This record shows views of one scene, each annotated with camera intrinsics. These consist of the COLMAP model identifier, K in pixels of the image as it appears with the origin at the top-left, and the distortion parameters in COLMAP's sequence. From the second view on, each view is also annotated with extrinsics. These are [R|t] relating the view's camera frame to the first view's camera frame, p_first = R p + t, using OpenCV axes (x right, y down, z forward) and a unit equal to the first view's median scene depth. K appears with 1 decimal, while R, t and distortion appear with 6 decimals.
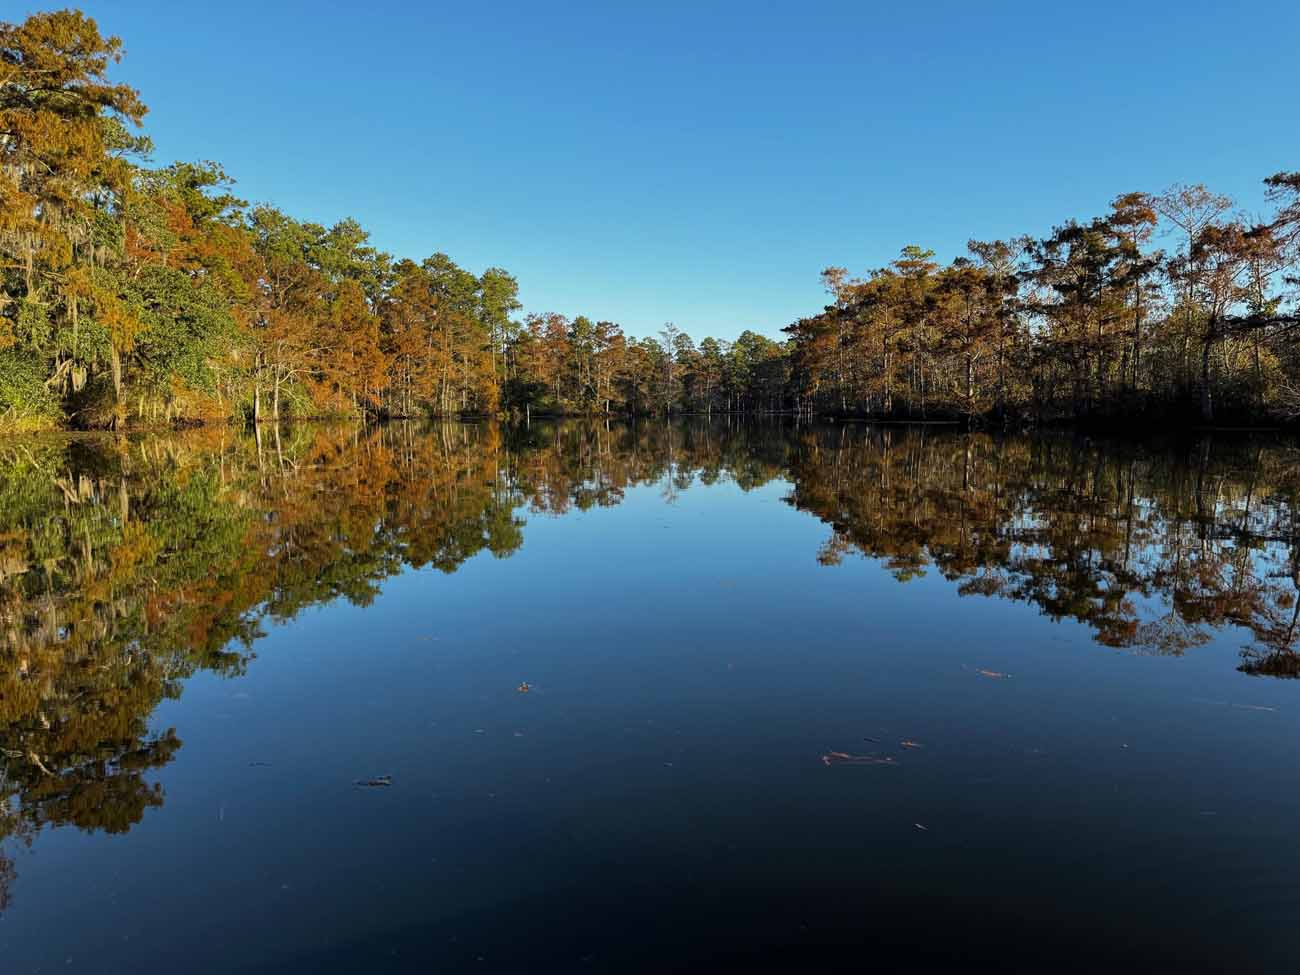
lens RADIAL K [[875.3, 0, 647.6], [0, 875.3, 485.2], [0, 0, 1]] dist [-0.000165, -0.026396]
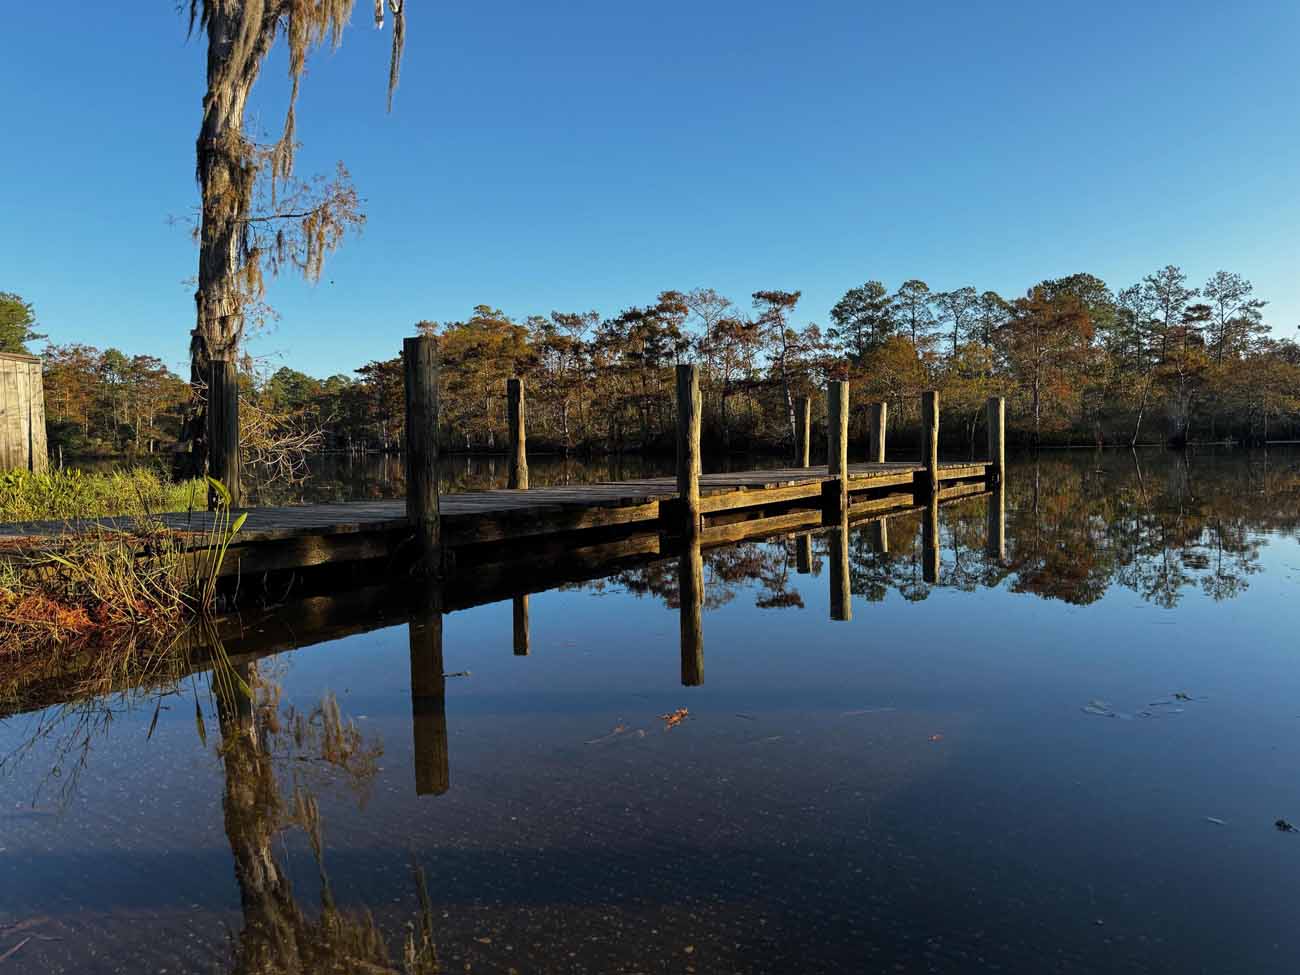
lens RADIAL K [[875.3, 0, 647.7], [0, 875.3, 479.2], [0, 0, 1]] dist [-0.000165, -0.026396]
pose [[0.865795, -0.031911, 0.499380, -0.201231], [0.056952, 0.997764, -0.034982, 0.022166], [-0.497147, 0.058727, 0.865676, -0.206835]]
